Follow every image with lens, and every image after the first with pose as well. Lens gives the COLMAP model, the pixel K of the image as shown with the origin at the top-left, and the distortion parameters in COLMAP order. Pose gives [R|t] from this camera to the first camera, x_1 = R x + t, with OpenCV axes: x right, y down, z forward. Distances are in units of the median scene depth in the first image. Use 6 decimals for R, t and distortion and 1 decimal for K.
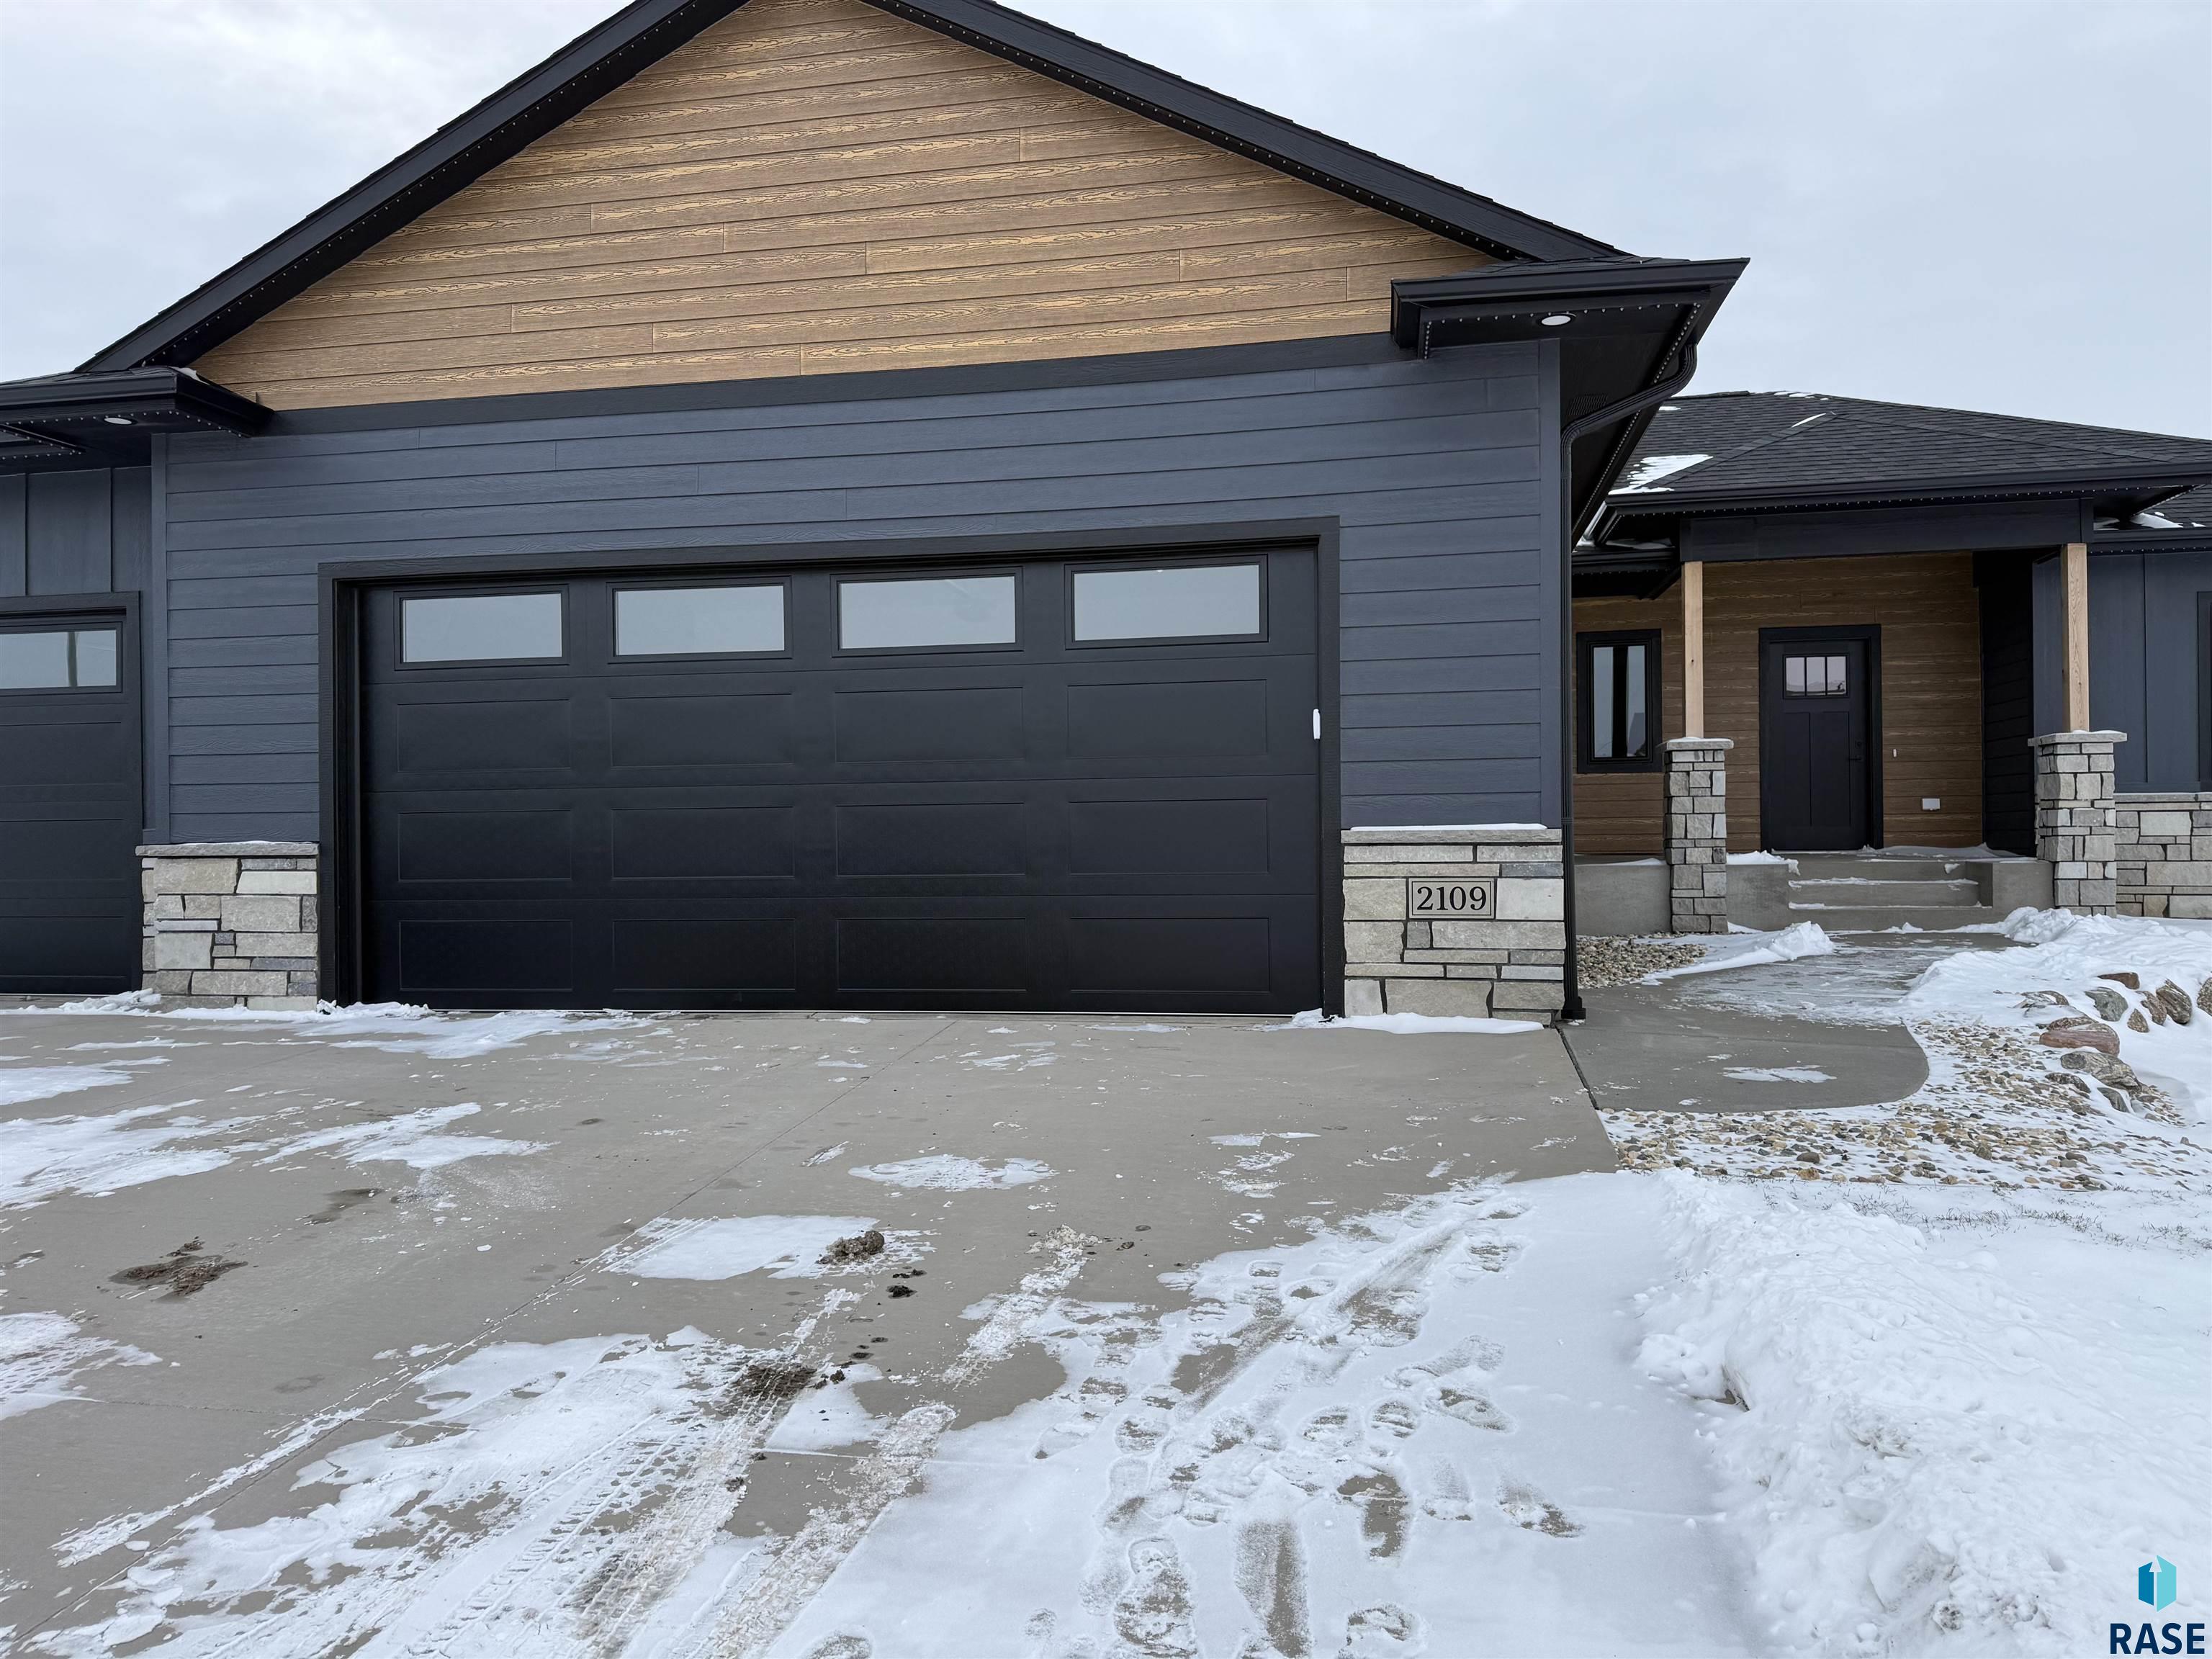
lens RADIAL K [[1552.6, 0, 1107.5], [0, 1552.6, 836.3], [0, 0, 1]] dist [0.079352, -0.113183]
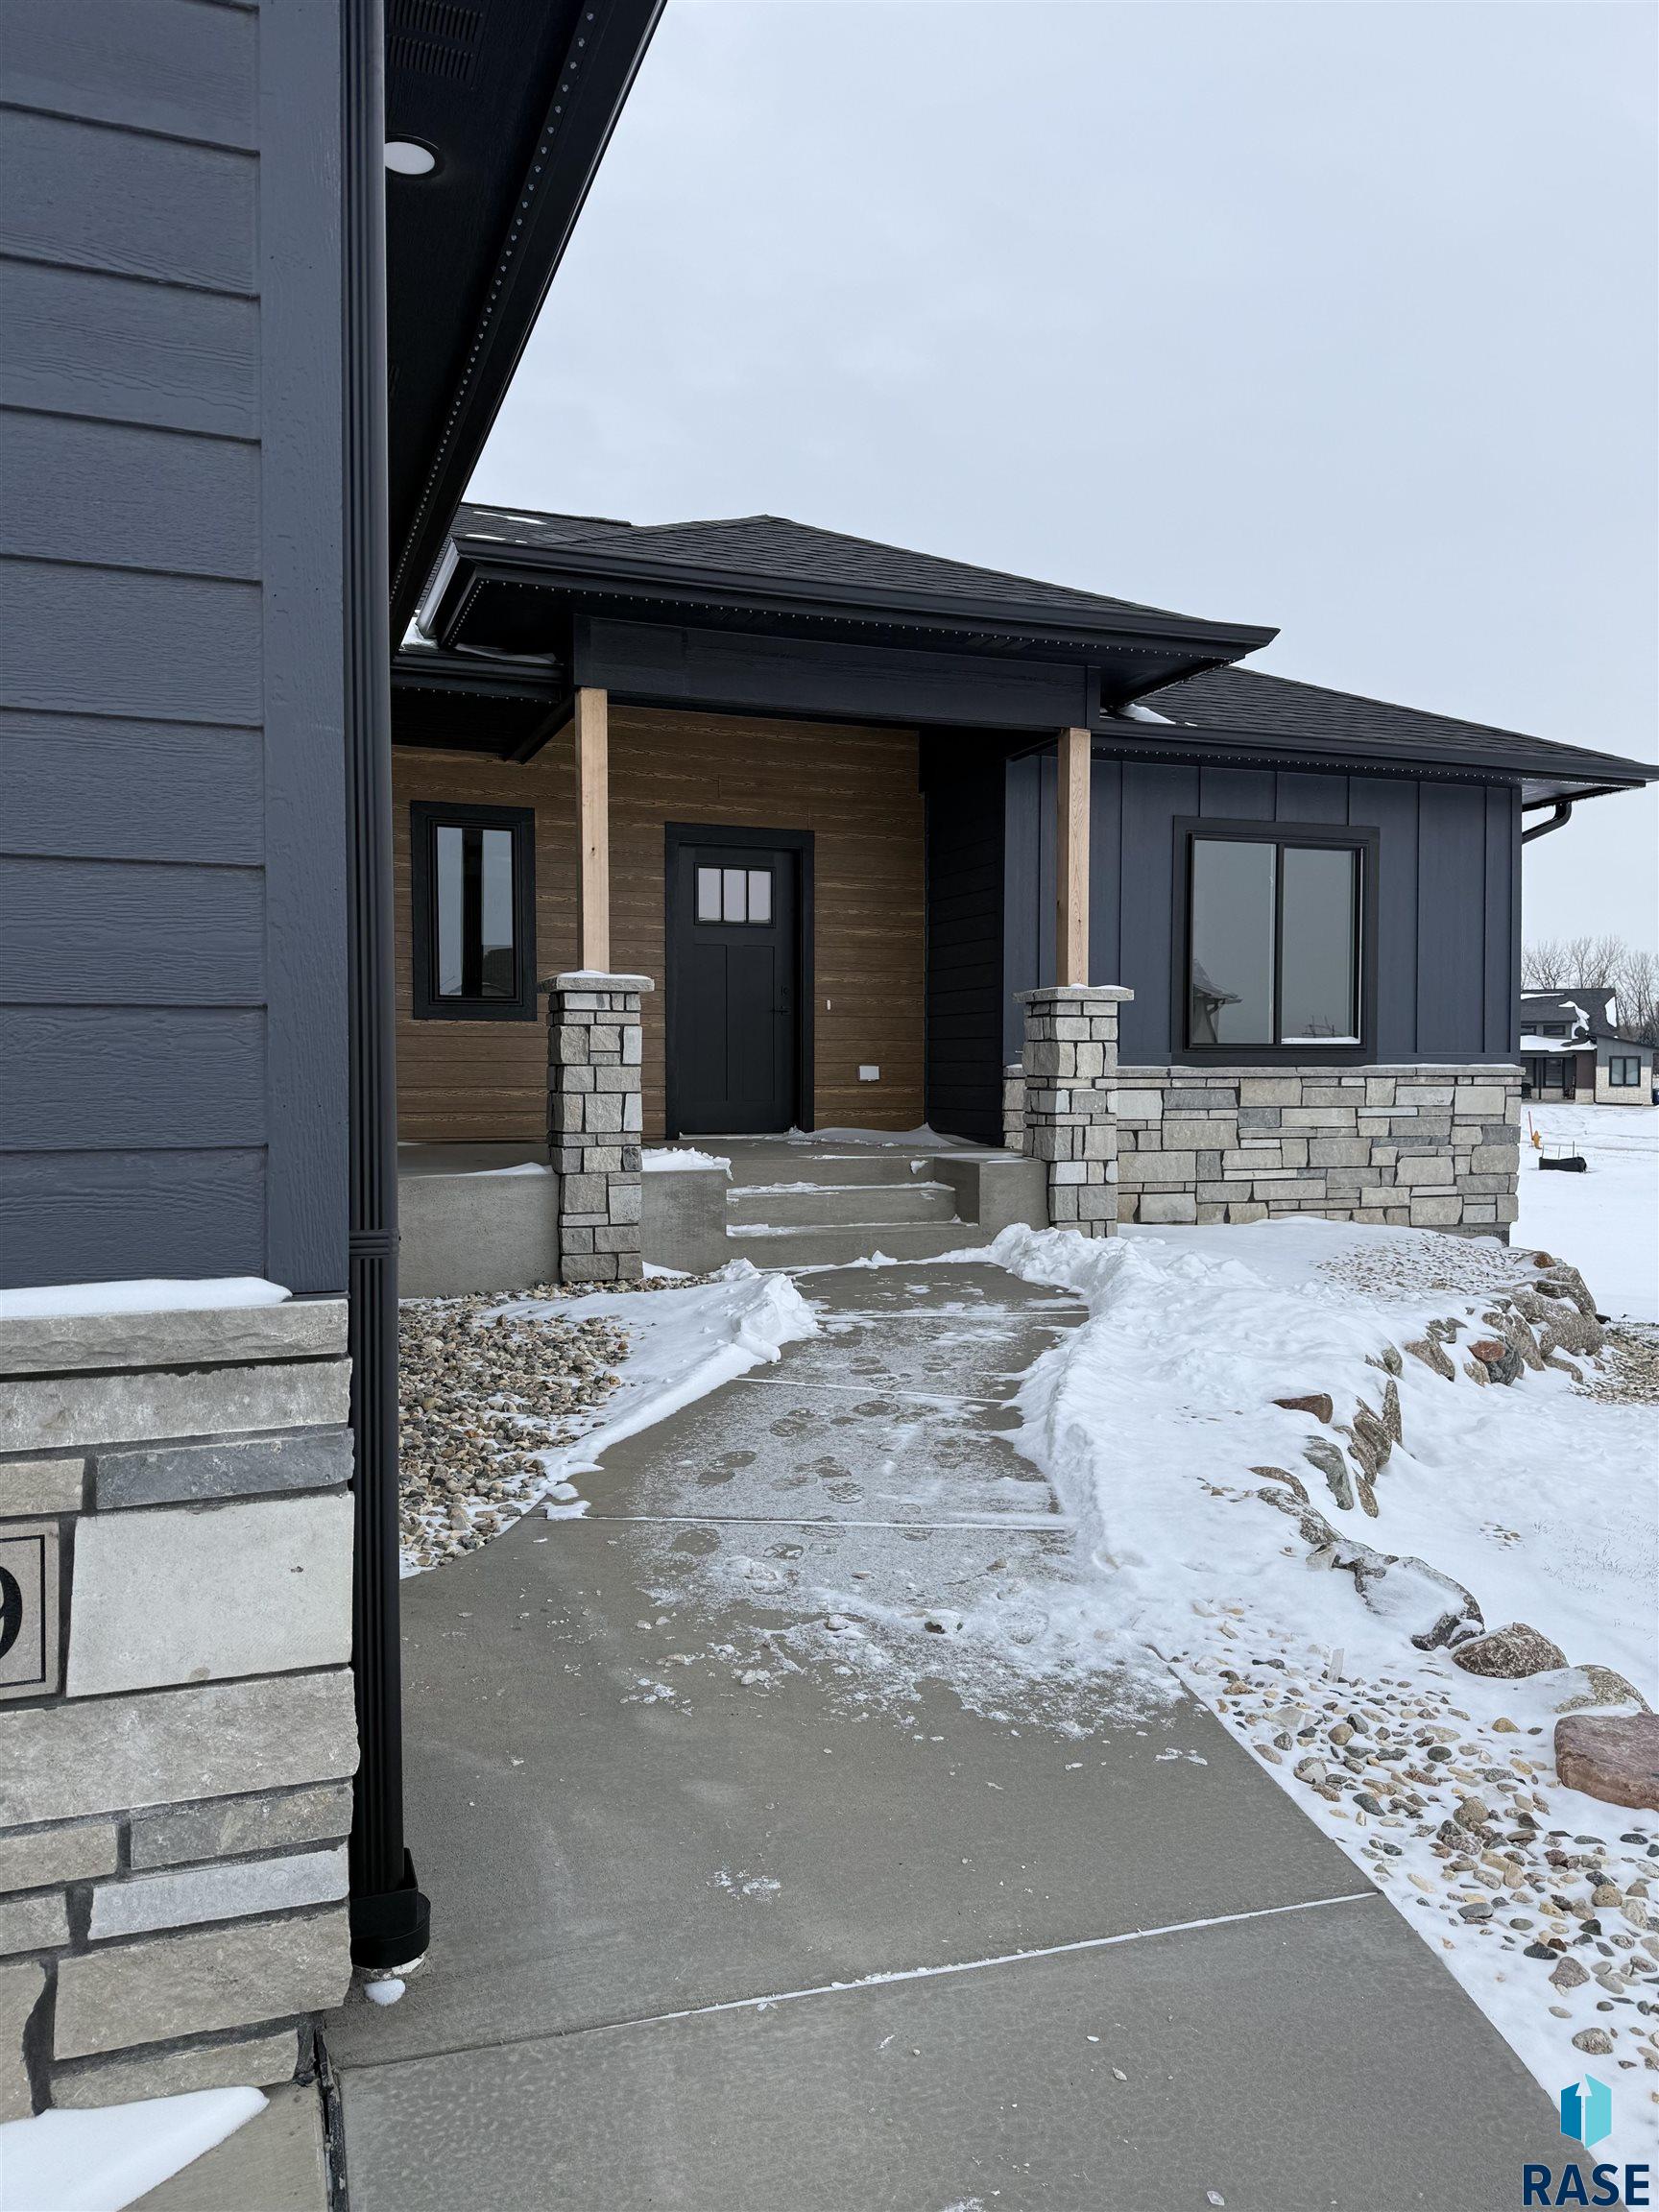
lens RADIAL K [[1552.6, 0, 829.5], [0, 1552.6, 1106.0], [0, 0, 1]] dist [0.079352, -0.113183]
pose [[0.850910, -0.003103, 0.525303, 0.126198], [-0.009779, 0.999716, 0.021746, -0.023613], [-0.525221, -0.023641, 0.850637, 0.419187]]
